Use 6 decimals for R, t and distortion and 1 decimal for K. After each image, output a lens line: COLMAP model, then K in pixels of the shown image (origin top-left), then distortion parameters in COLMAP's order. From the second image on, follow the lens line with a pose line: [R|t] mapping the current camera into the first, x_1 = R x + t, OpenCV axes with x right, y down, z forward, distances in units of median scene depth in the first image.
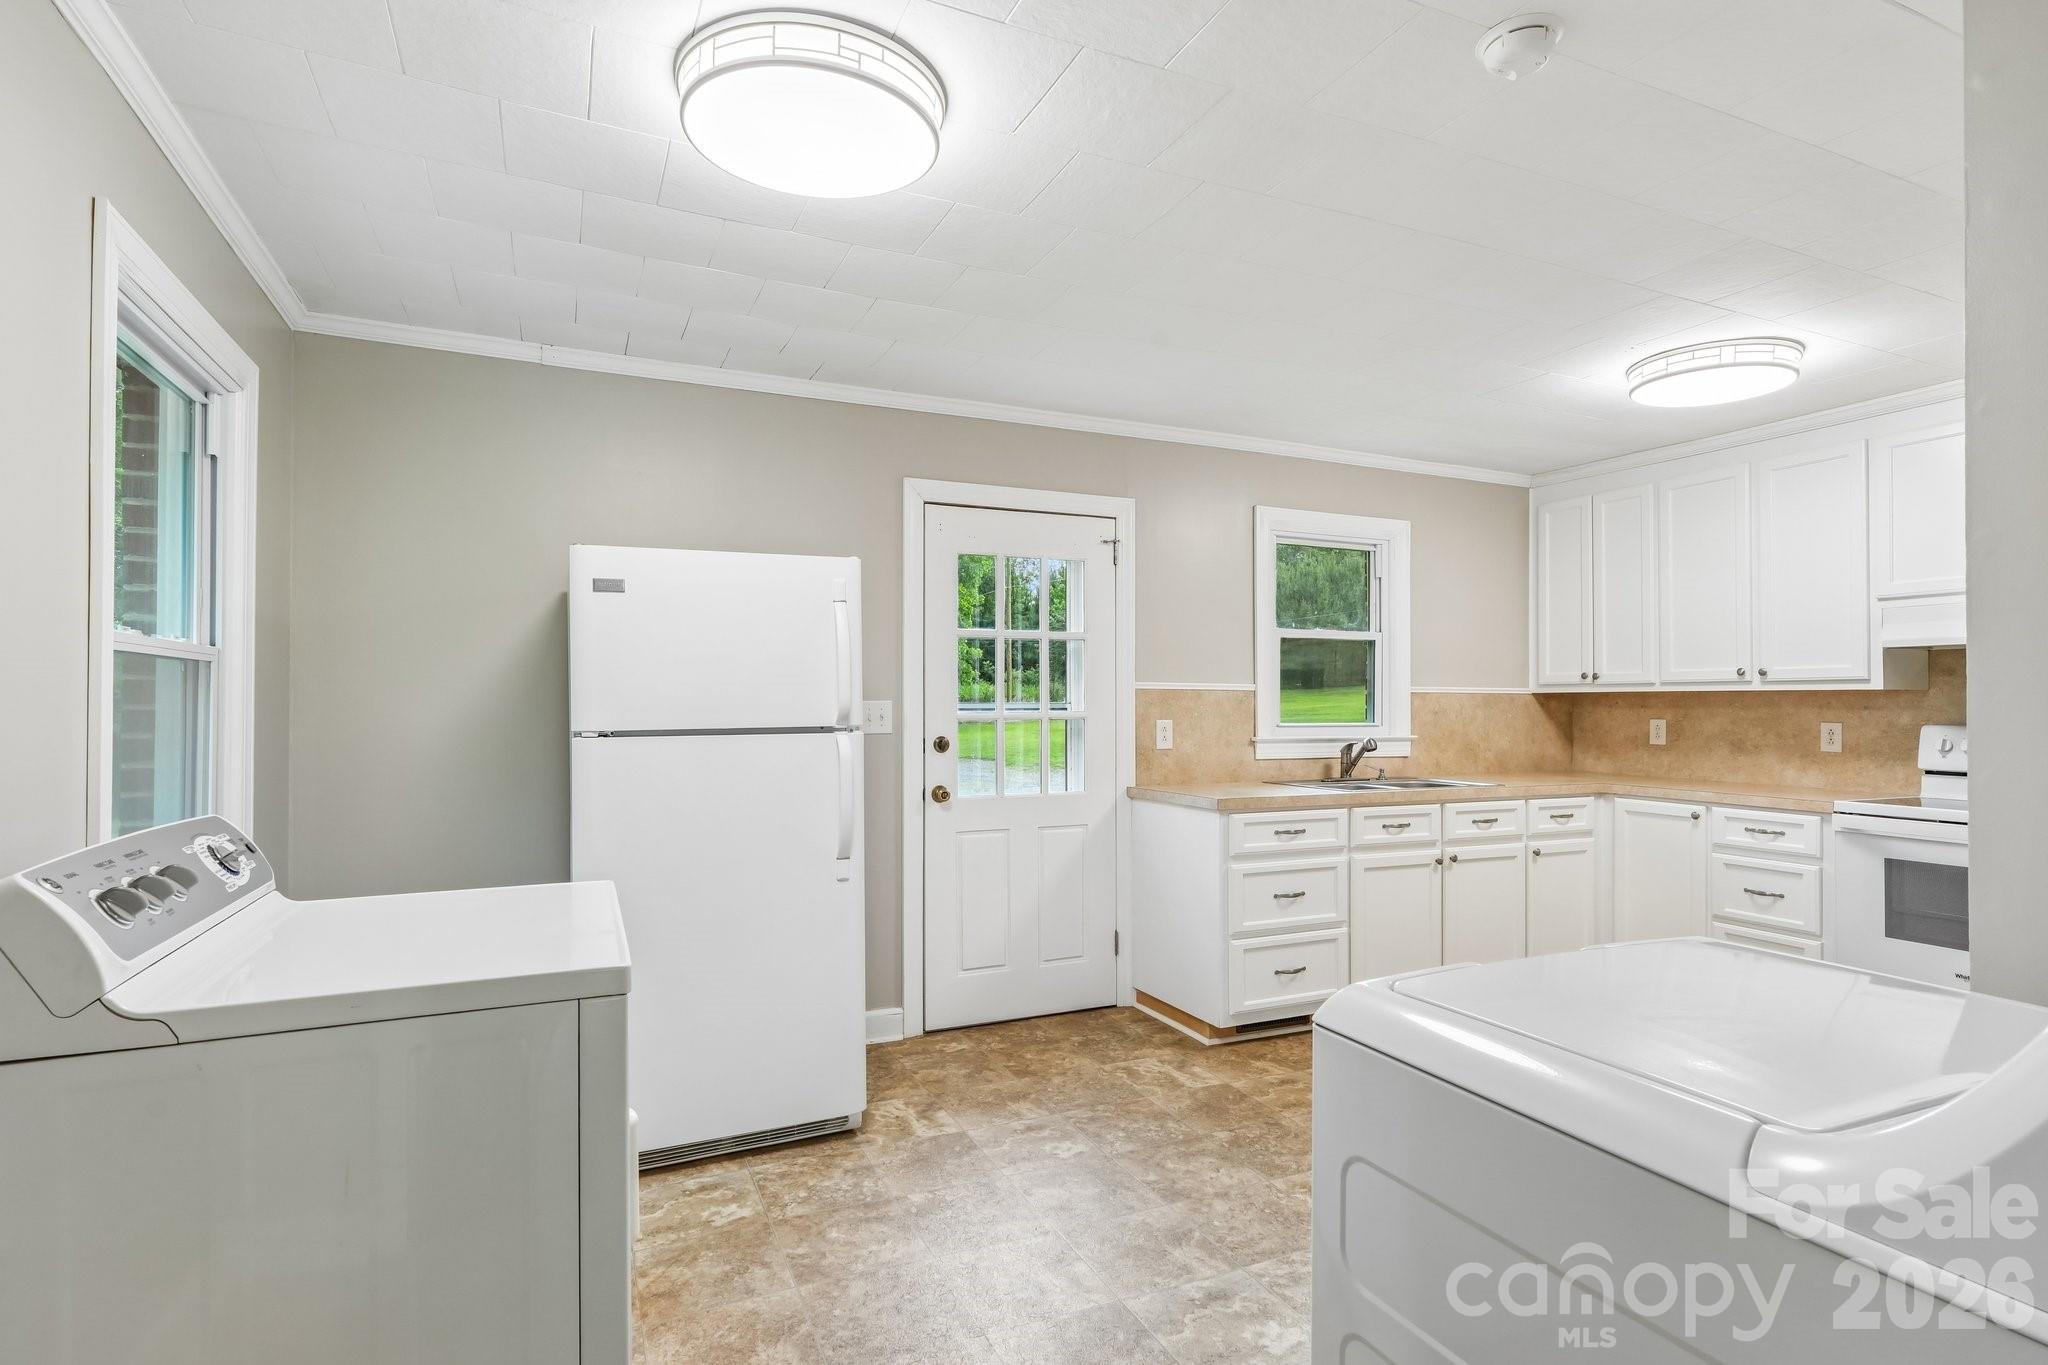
lens RADIAL K [[1010.5, 0, 1024.5], [0, 1010.5, 689.9], [0, 0, 1]] dist [0.001601, -0.000139]
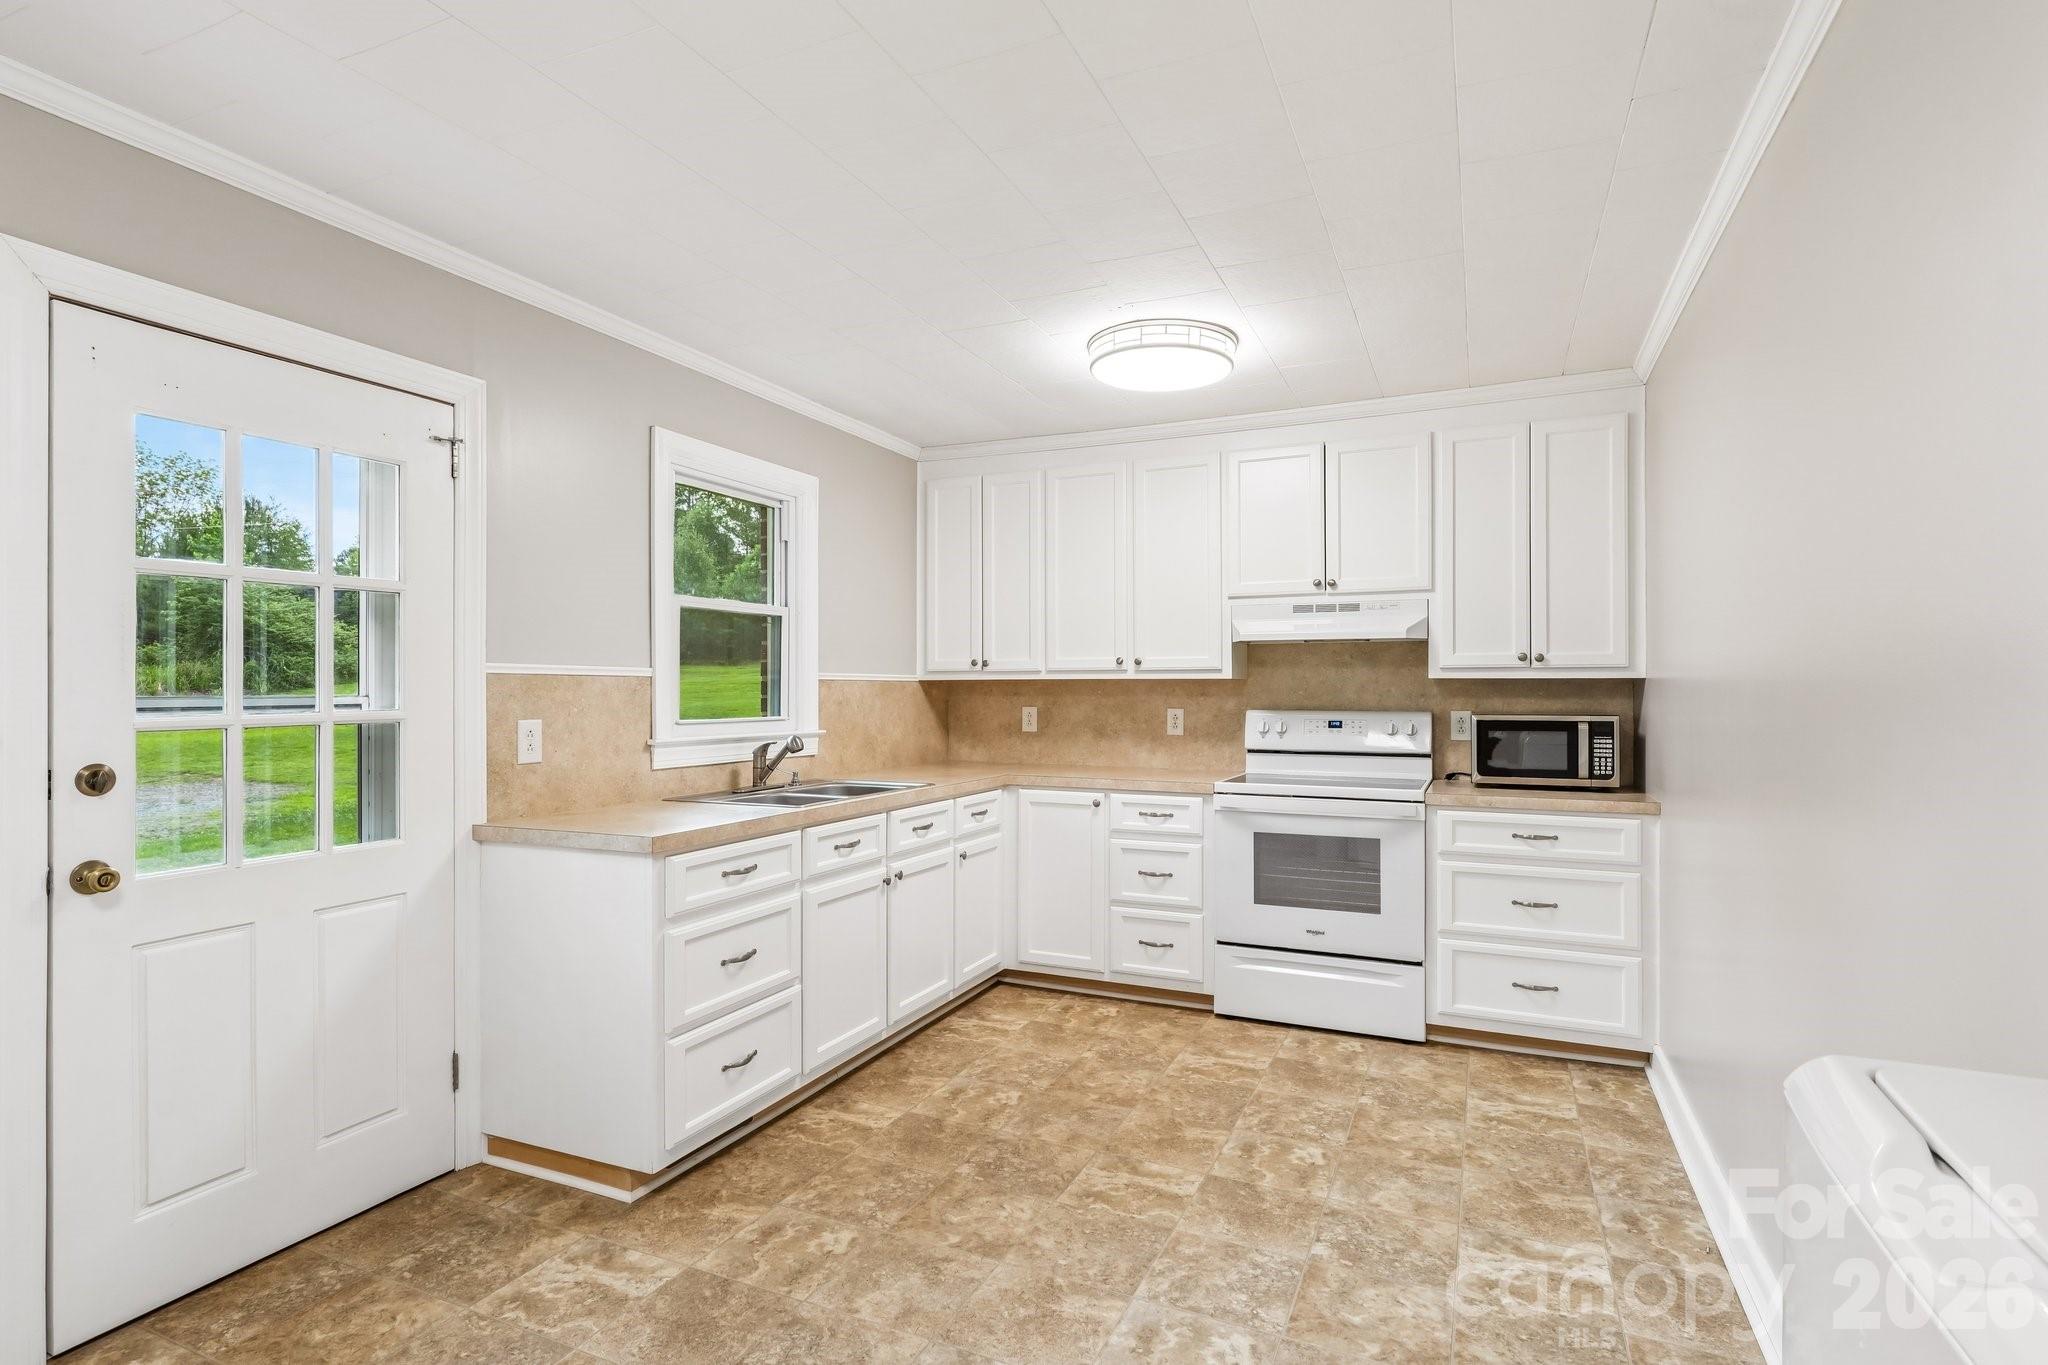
lens RADIAL K [[1029.5, 0, 1024.0], [0, 1029.5, 682.5], [0, 0, 1]] dist [0.001318, 0.000573]
pose [[0.758992, 0.001423, 0.651098, -0.059043], [-0.006452, 0.999965, 0.005337, -0.000832], [-0.651068, -0.008251, 0.758975, 0.271387]]
